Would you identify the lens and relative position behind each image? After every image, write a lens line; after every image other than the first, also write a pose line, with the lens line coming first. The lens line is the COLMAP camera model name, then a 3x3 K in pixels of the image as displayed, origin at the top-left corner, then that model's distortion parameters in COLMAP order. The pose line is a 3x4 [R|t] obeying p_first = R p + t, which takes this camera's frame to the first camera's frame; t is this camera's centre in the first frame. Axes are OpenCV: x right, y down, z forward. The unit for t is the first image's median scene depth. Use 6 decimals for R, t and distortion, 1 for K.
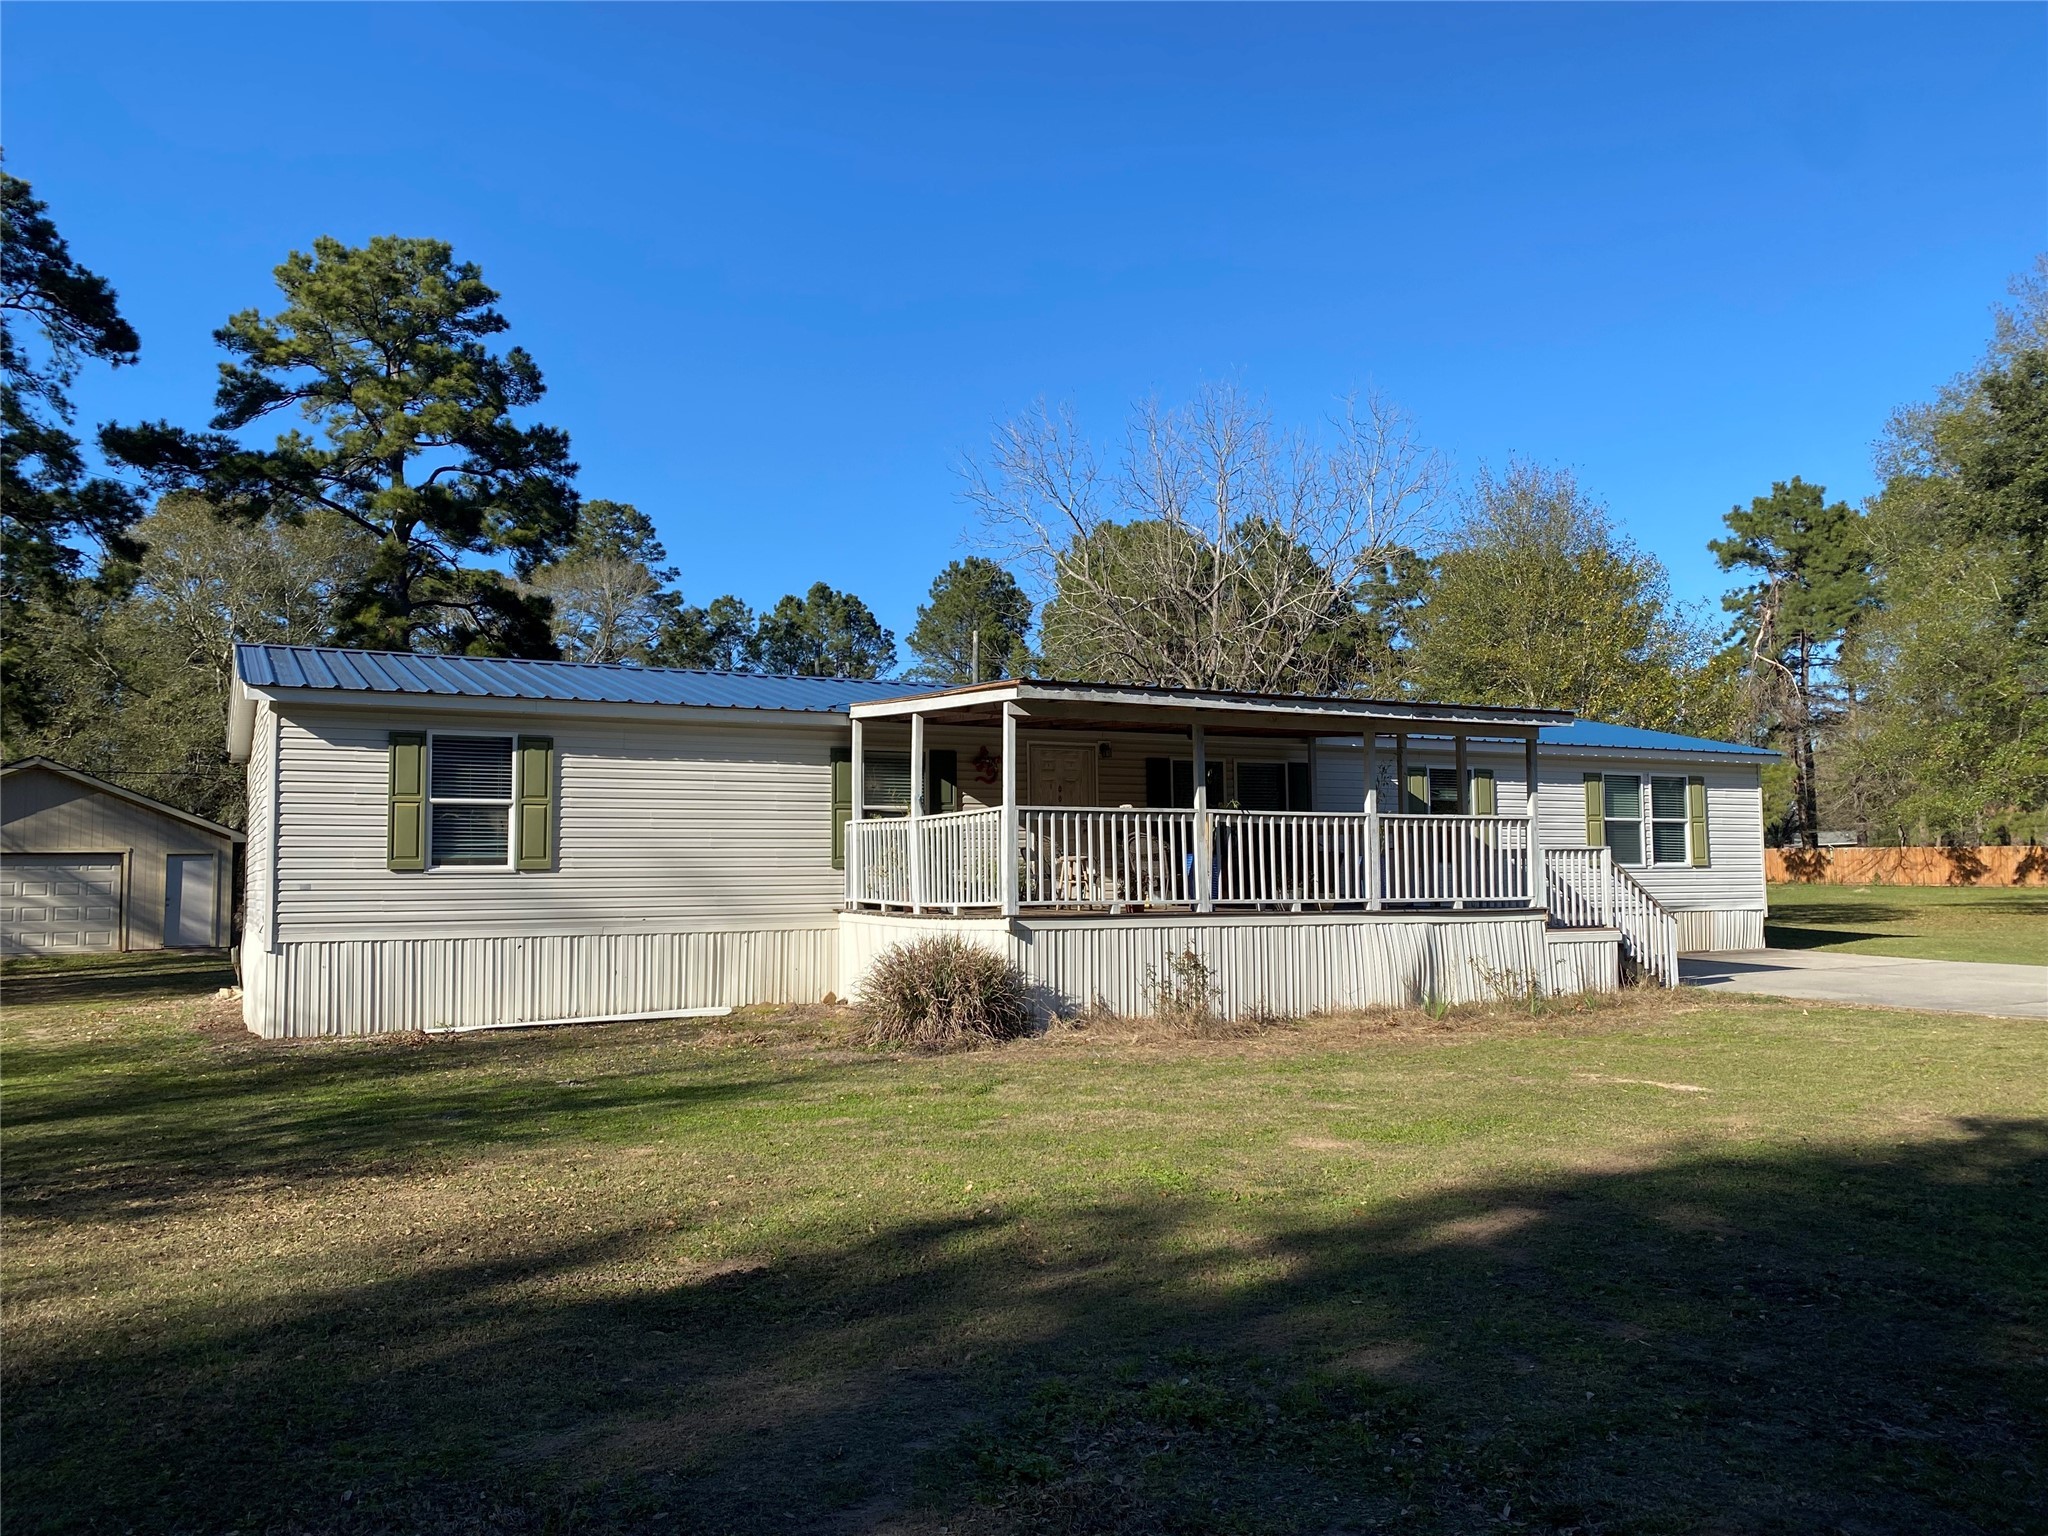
lens RADIAL K [[1581.3, 0, 1024.0], [0, 1581.3, 768.0], [0, 0, 1]] dist [-0.007394, -0.000441]
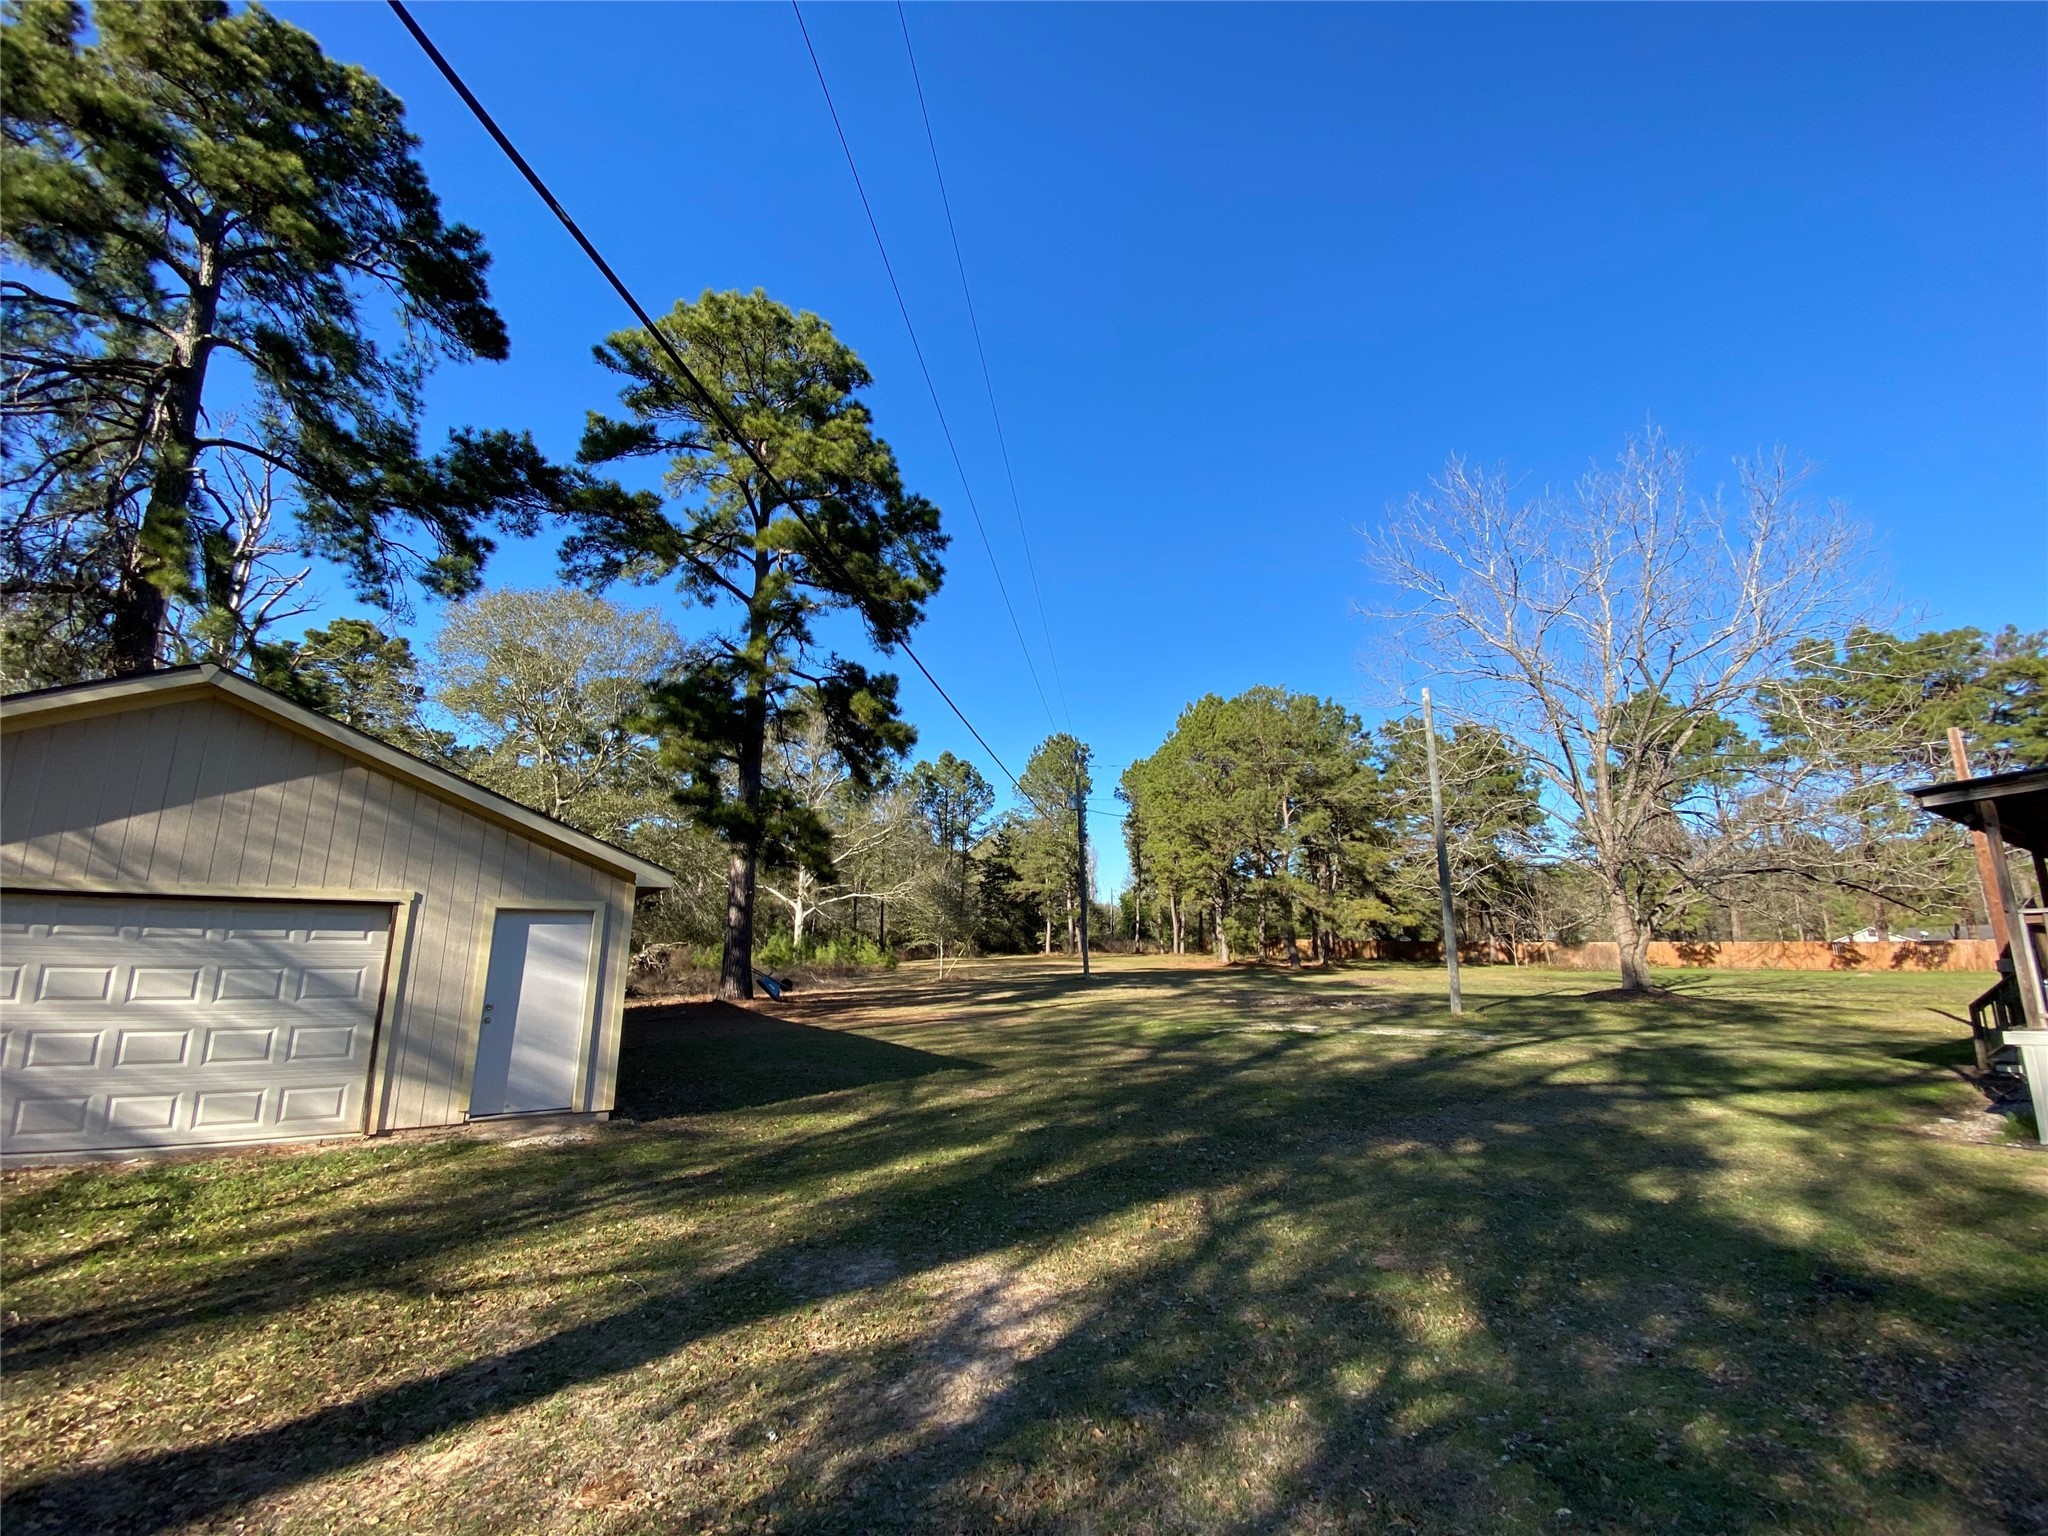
lens RADIAL K [[828.6, 0, 1024.0], [0, 828.6, 768.0], [0, 0, 1]] dist [0.025148, -0.023680]
pose [[0.995860, 0.031422, 0.085291, -0.299337], [-0.018475, 0.988733, -0.148543, 0.034609], [-0.088998, 0.146353, 0.985221, 0.537081]]
